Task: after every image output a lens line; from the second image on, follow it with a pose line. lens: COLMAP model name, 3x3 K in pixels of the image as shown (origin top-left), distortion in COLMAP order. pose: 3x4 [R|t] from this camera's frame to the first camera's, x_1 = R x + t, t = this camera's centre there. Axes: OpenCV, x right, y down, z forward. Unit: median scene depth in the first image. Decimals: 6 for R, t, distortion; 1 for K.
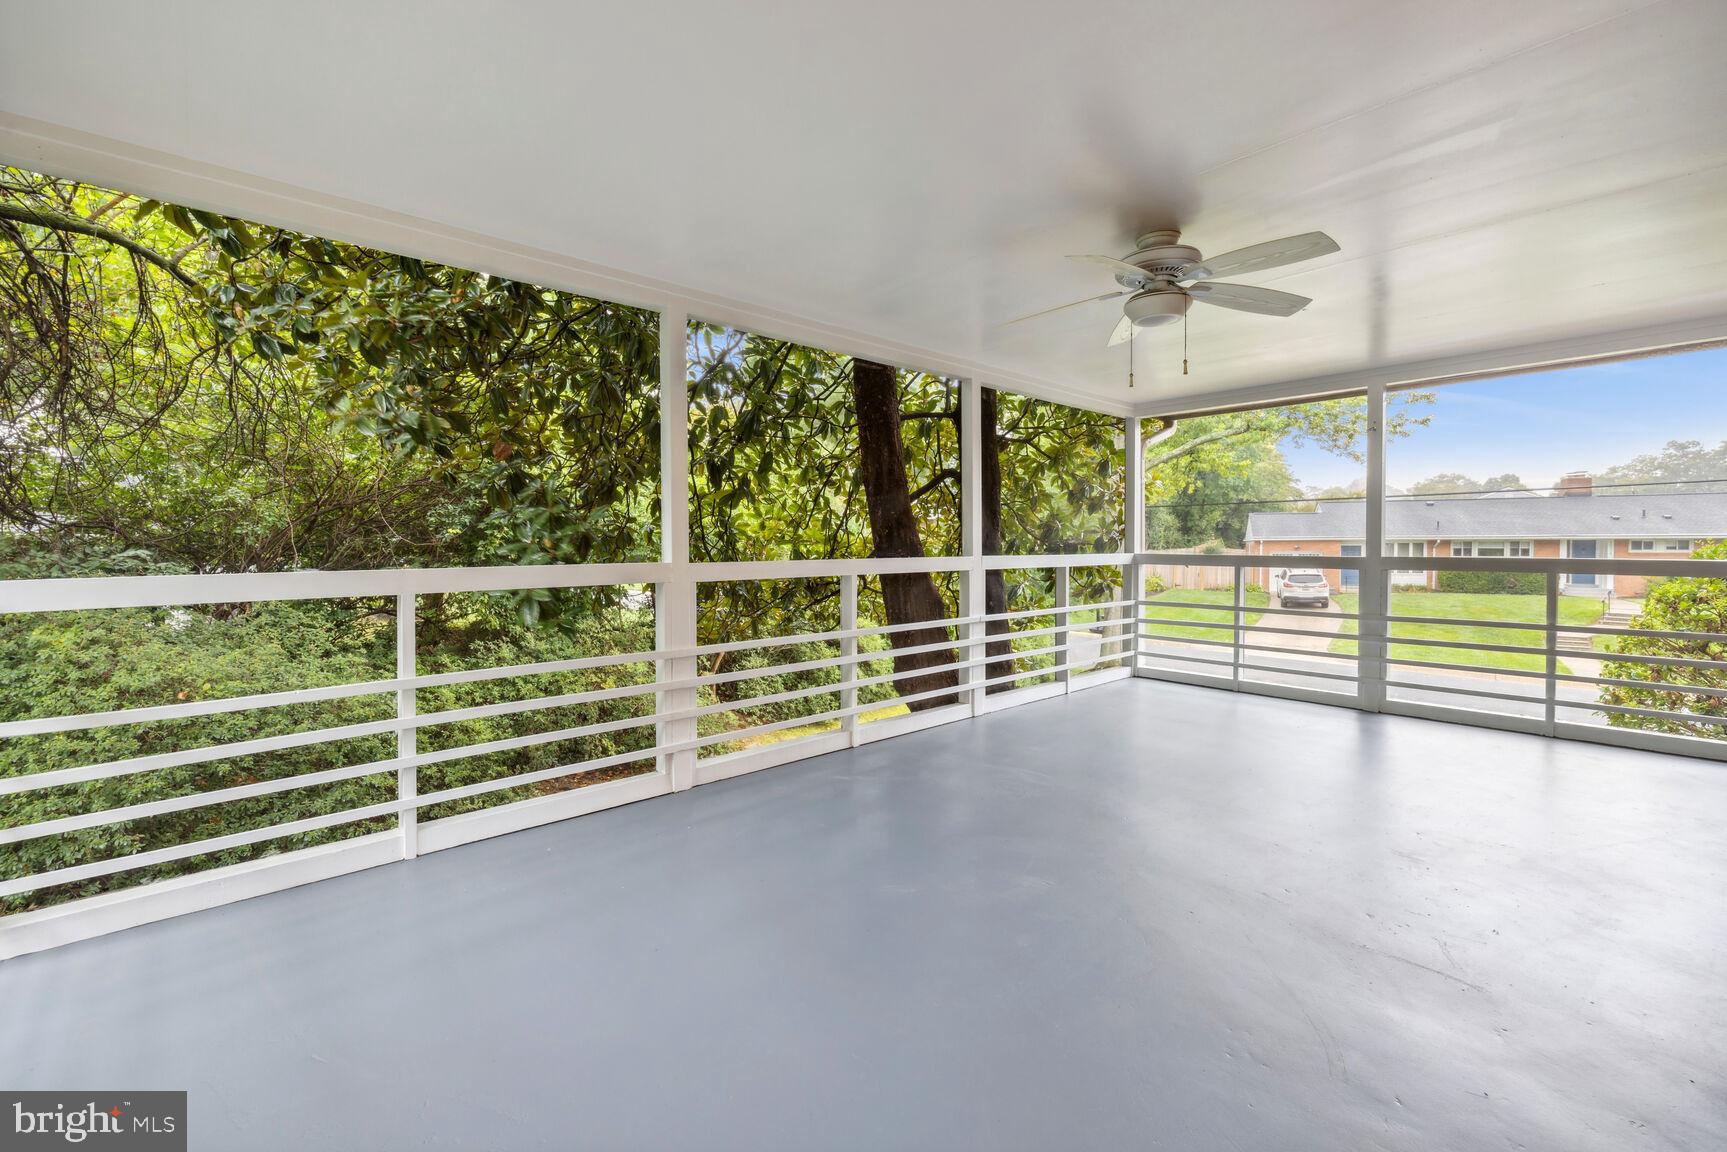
lens RADIAL K [[737.1, 0, 867.4], [0, 737.1, 576.3], [0, 0, 1]] dist [-0.000352, -0.000146]
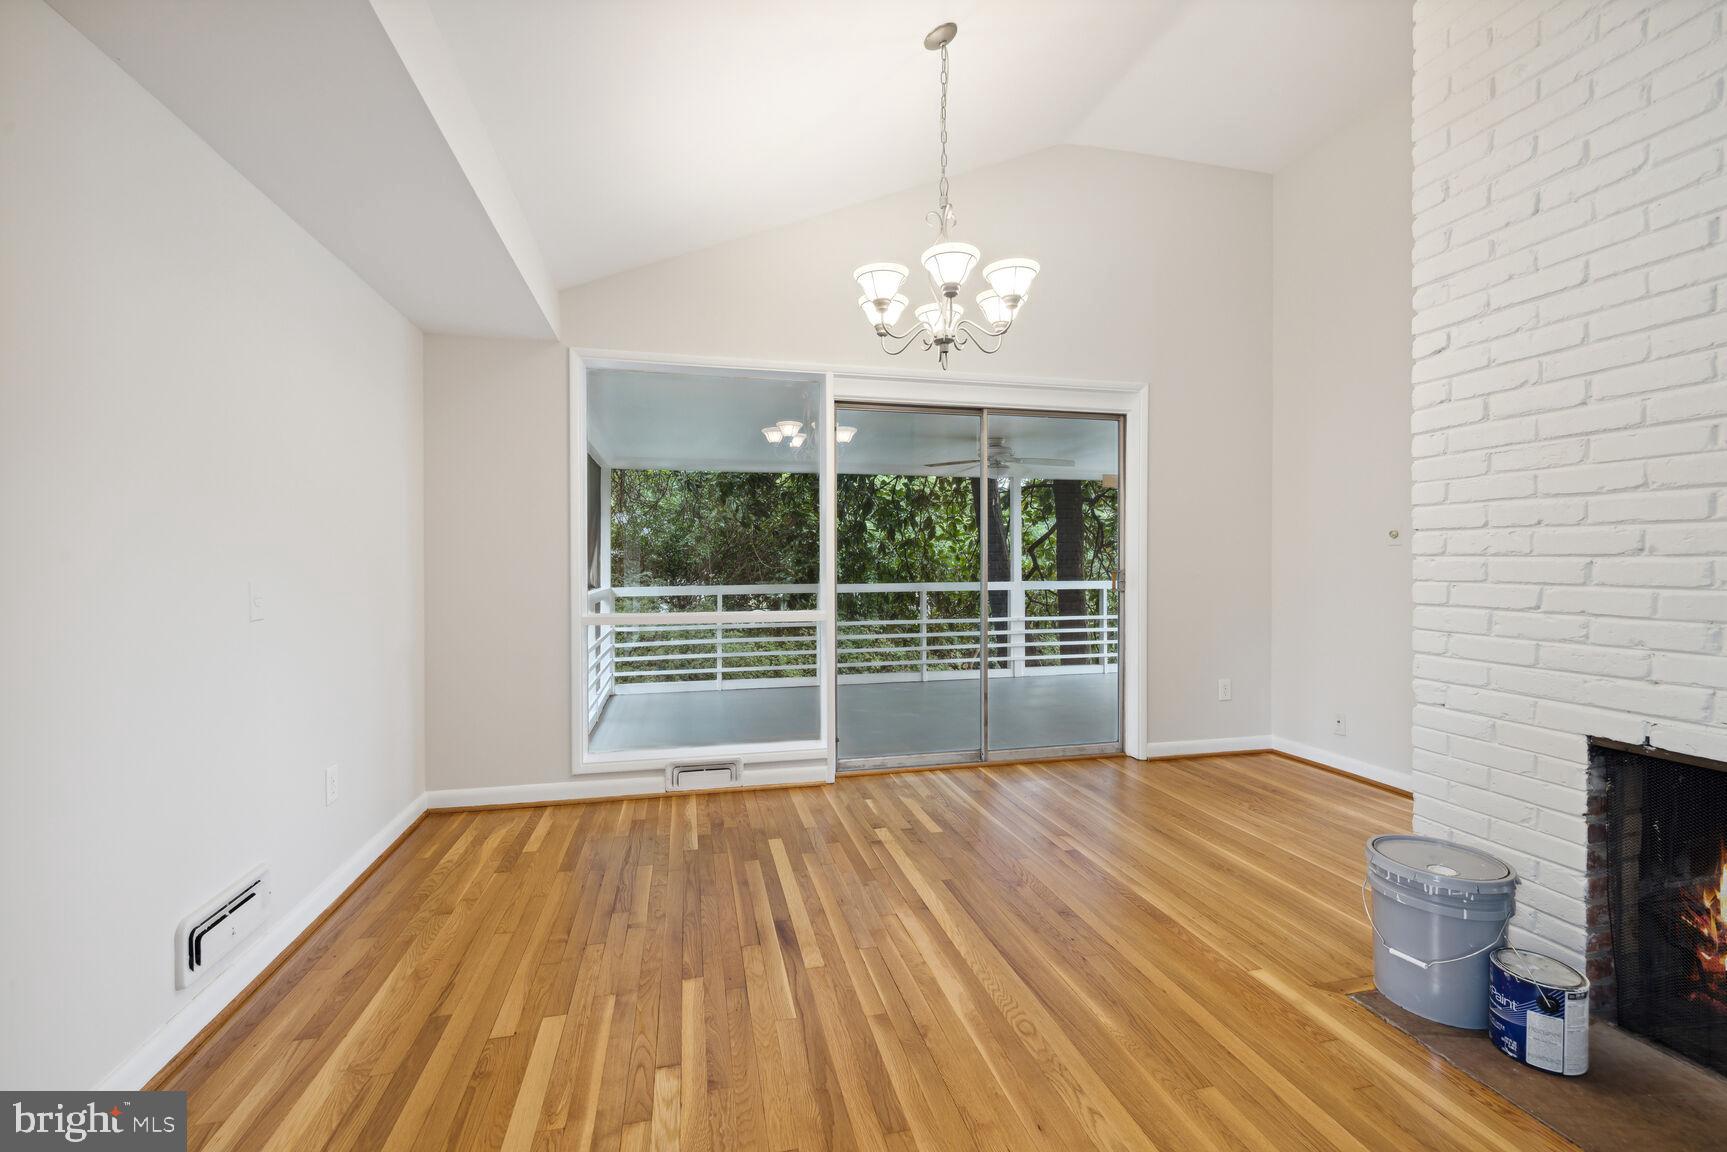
lens RADIAL K [[737.1, 0, 861.8], [0, 737.1, 569.8], [0, 0, 1]] dist [-0.000352, -0.000146]
pose [[0.879803, 0.005443, -0.475308, 0.625737], [-0.019200, 0.999525, -0.024094, -0.006590], [0.474951, 0.030324, 0.879489, -0.642303]]
